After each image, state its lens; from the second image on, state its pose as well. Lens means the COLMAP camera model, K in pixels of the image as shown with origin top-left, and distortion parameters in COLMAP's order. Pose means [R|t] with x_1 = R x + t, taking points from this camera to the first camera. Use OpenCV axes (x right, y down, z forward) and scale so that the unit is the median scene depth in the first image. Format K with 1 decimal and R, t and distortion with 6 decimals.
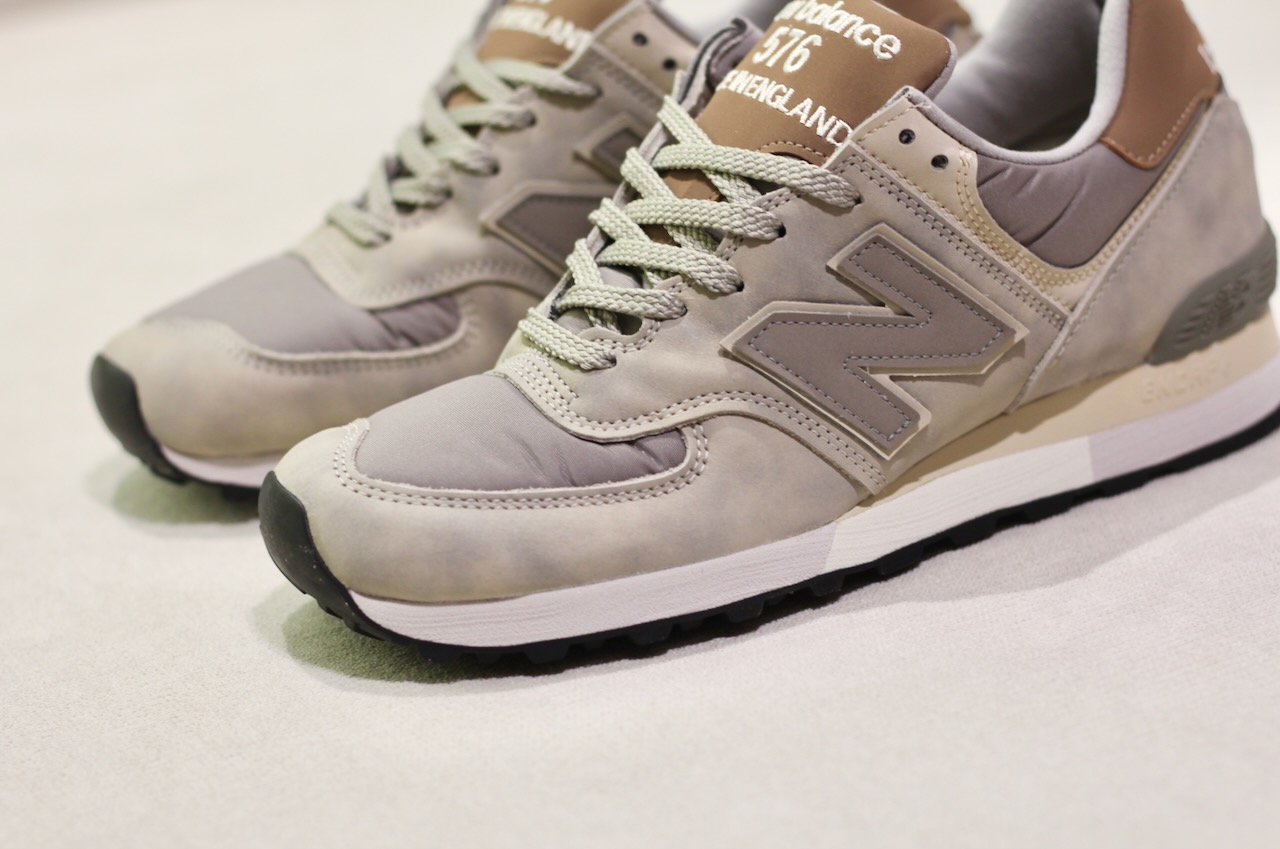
lens RADIAL K [[3253.2, 0, 640.0], [0, 3253.2, 424.5], [0, 0, 1]] dist [-0.034546, -1.438935]
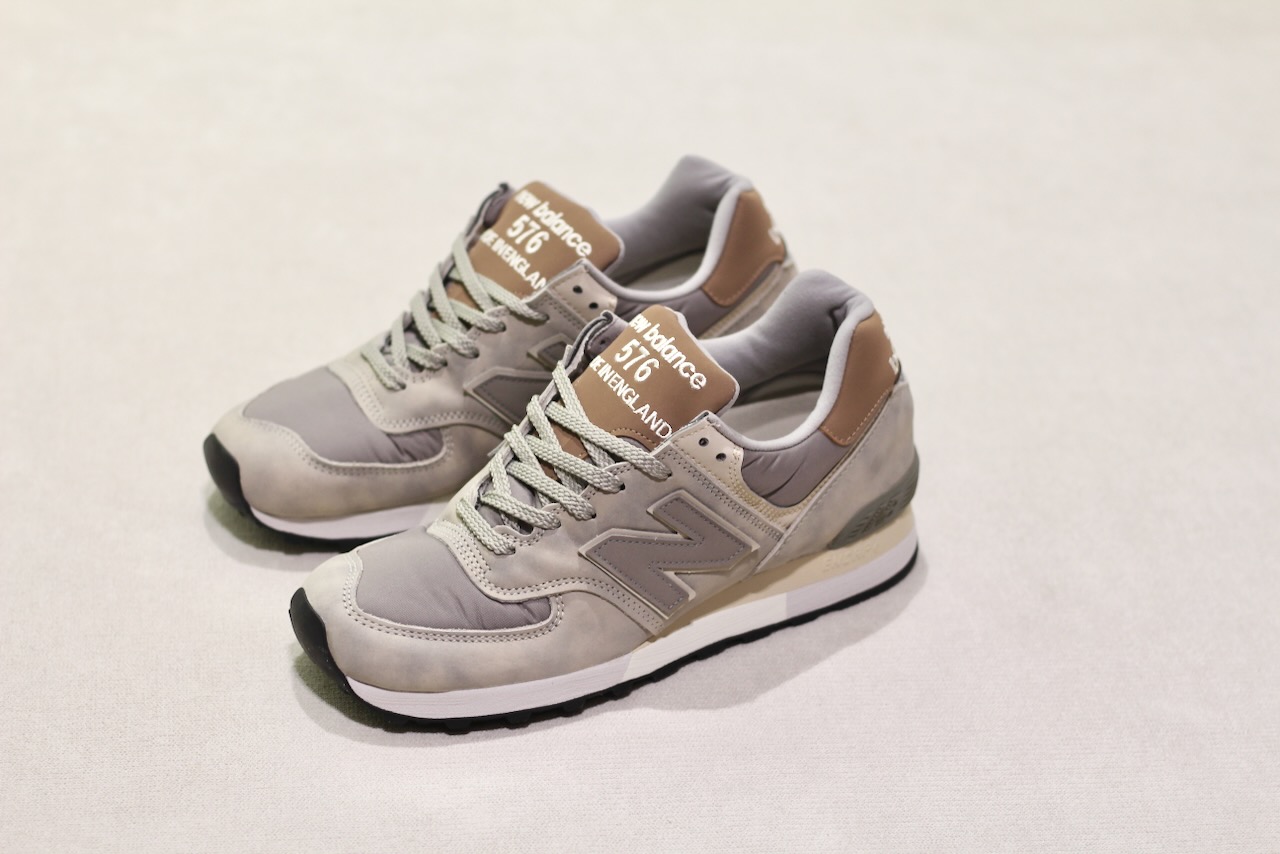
lens RADIAL K [[3253.2, 0, 640.0], [0, 3253.2, 427.0], [0, 0, 1]] dist [-0.034546, -1.438935]
pose [[0.988597, 0.107211, 0.105744, -0.127835], [-0.126006, 0.973456, 0.191067, -0.409748], [-0.082453, -0.202213, 0.975864, -0.631349]]
